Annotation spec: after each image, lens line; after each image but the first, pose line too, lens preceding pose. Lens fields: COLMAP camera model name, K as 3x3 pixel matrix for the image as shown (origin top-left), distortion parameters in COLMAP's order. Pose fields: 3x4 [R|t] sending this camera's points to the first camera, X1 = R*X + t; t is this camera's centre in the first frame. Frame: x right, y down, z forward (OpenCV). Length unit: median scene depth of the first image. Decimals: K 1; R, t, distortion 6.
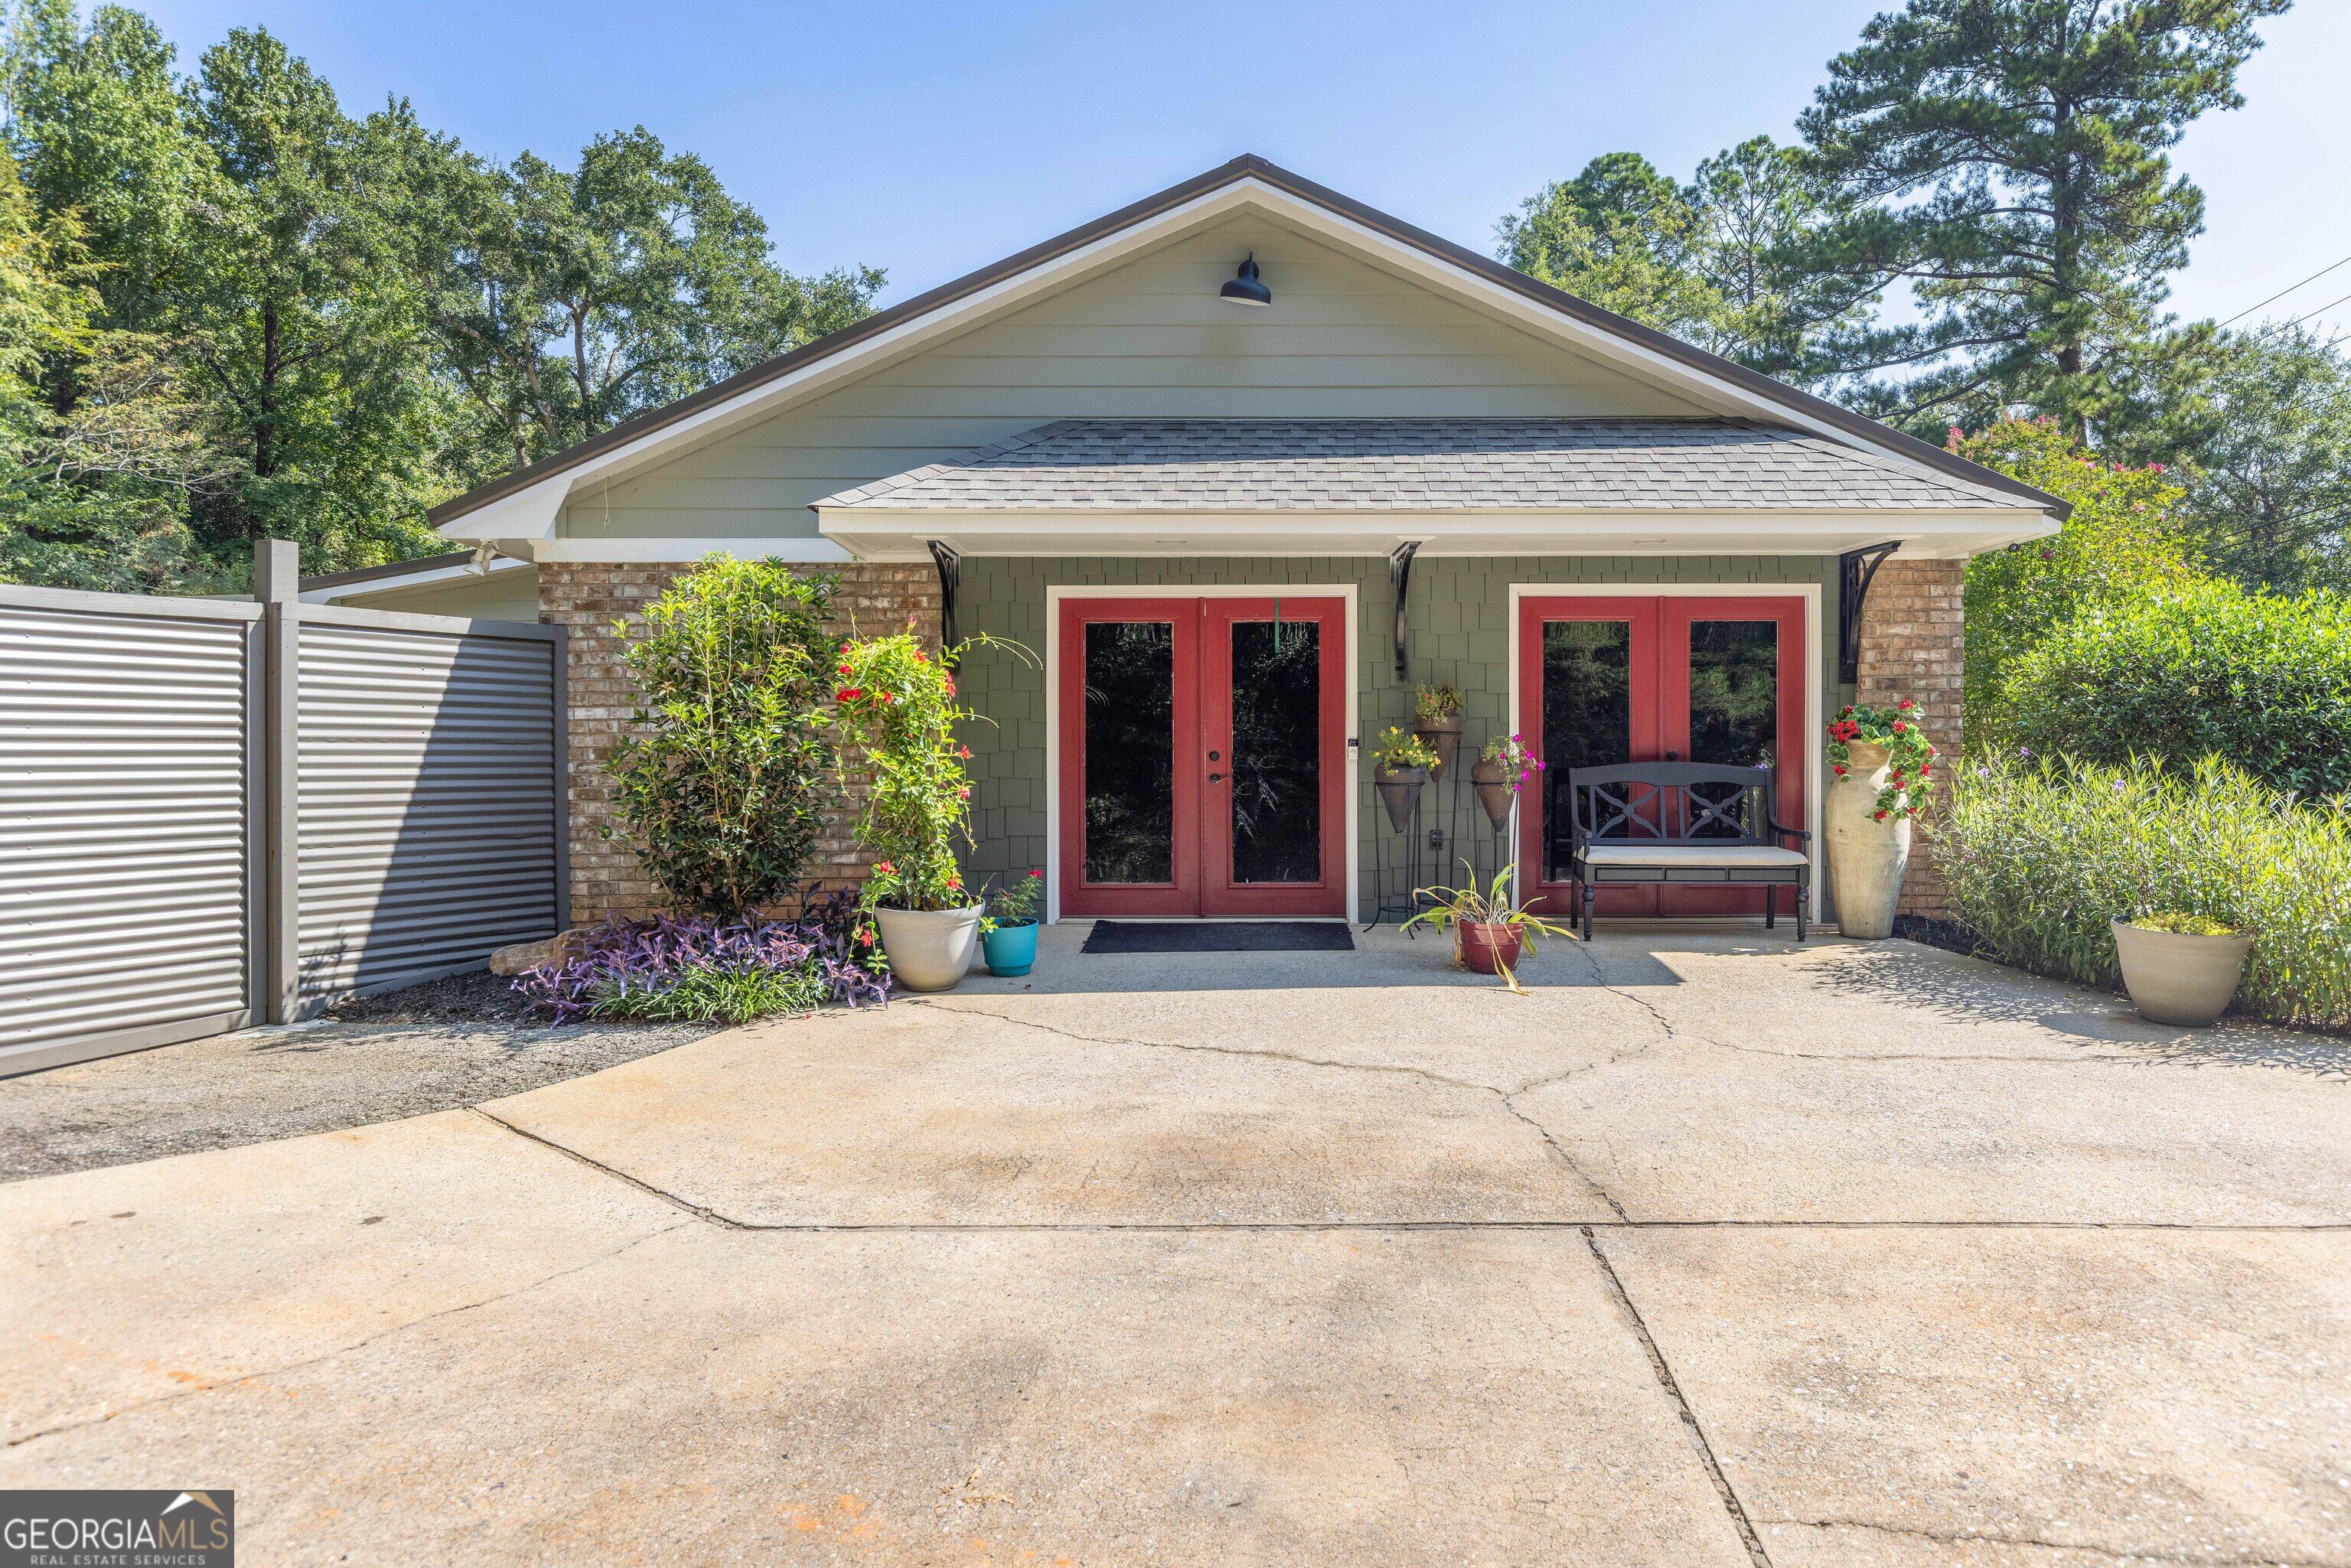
lens RADIAL K [[1732.5, 0, 1268.6], [0, 1732.5, 749.8], [0, 0, 1]] dist [0.006532, 0.005143]
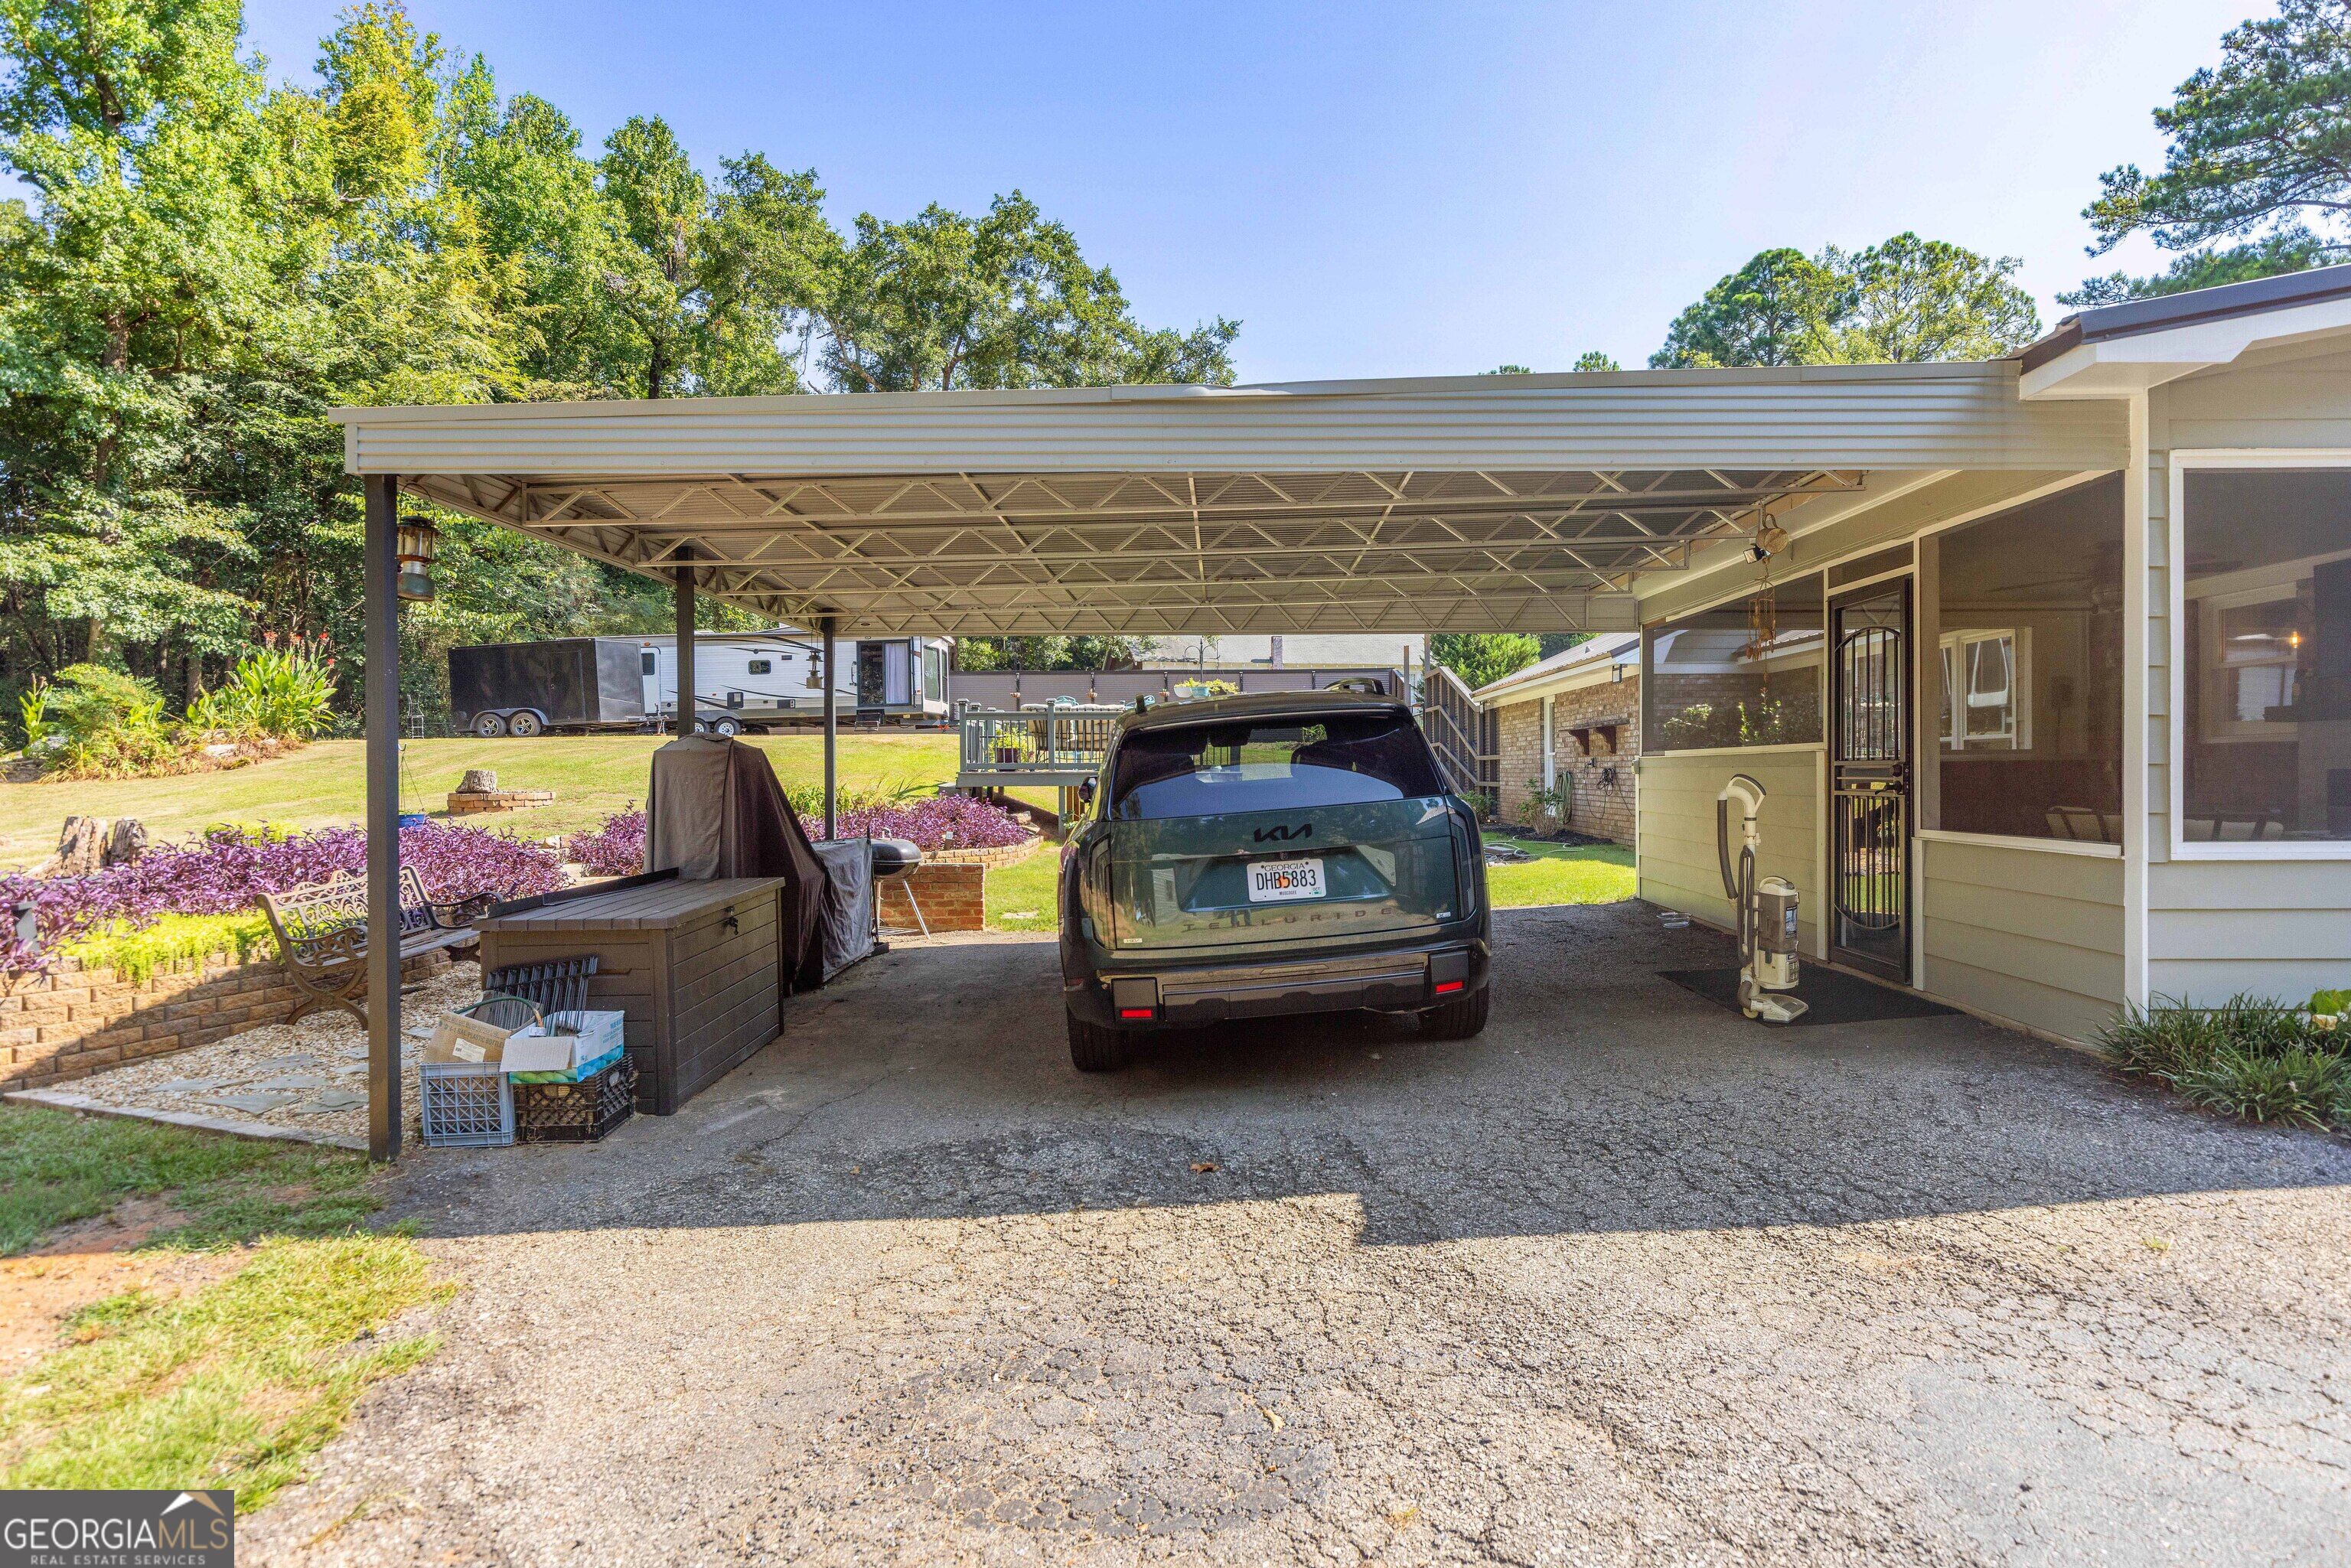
lens RADIAL K [[1225.1, 0, 1279.5], [0, 1225.1, 736.8], [0, 0, 1]] dist [0.003171, 0.001472]
pose [[0.999750, -0.001224, 0.022313, -0.194573], [0.001192, 0.999998, 0.001421, -0.010779], [-0.022315, -0.001394, 0.999750, 0.192623]]
